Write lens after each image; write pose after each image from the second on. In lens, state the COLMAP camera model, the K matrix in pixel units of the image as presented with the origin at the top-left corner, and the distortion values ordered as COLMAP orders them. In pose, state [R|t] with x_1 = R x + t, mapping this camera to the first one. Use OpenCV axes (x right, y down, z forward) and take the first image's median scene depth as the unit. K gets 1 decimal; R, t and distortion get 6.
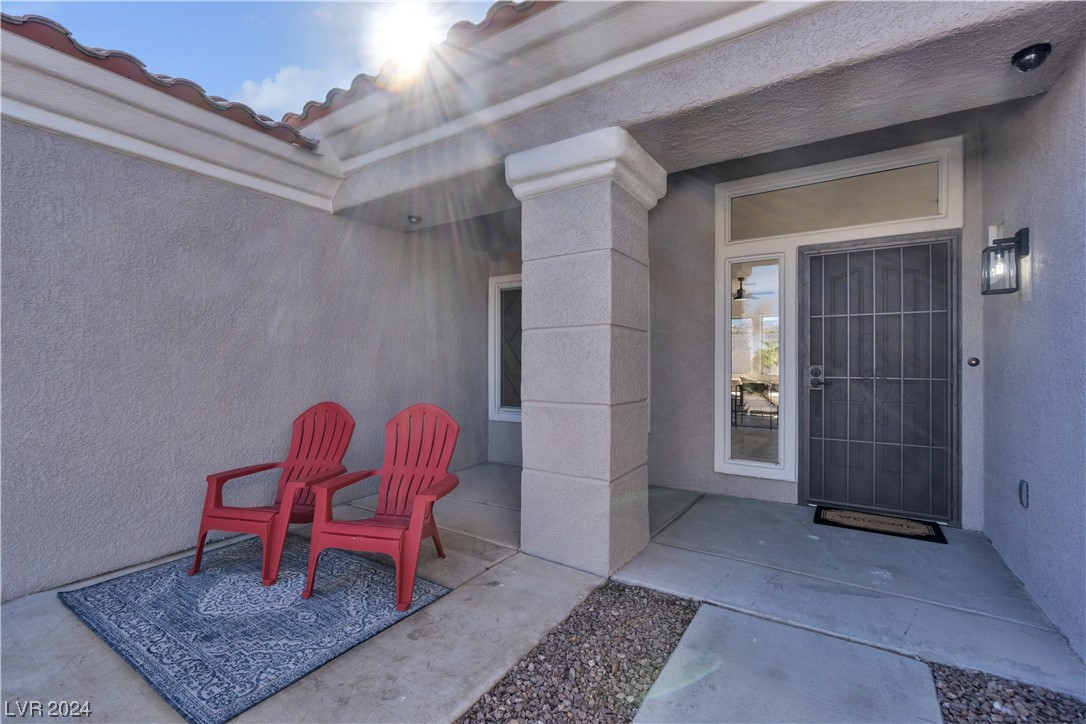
lens RADIAL K [[473.9, 0, 543.0], [0, 473.9, 362.0], [0, 0, 1]] dist [-0.001575, -0.000050]
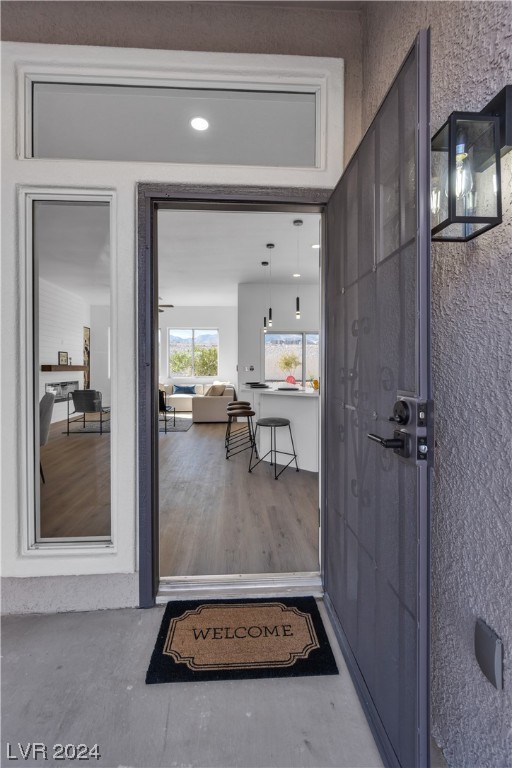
lens RADIAL K [[331.8, 0, 252.3], [0, 331.8, 386.5], [0, 0, 1]] dist [0.001770, -0.000098]
pose [[0.810634, -0.031479, 0.584706, 0.433053], [-0.002403, 0.998367, 0.057081, -0.011293], [-0.585548, -0.047677, 0.809235, 0.605037]]
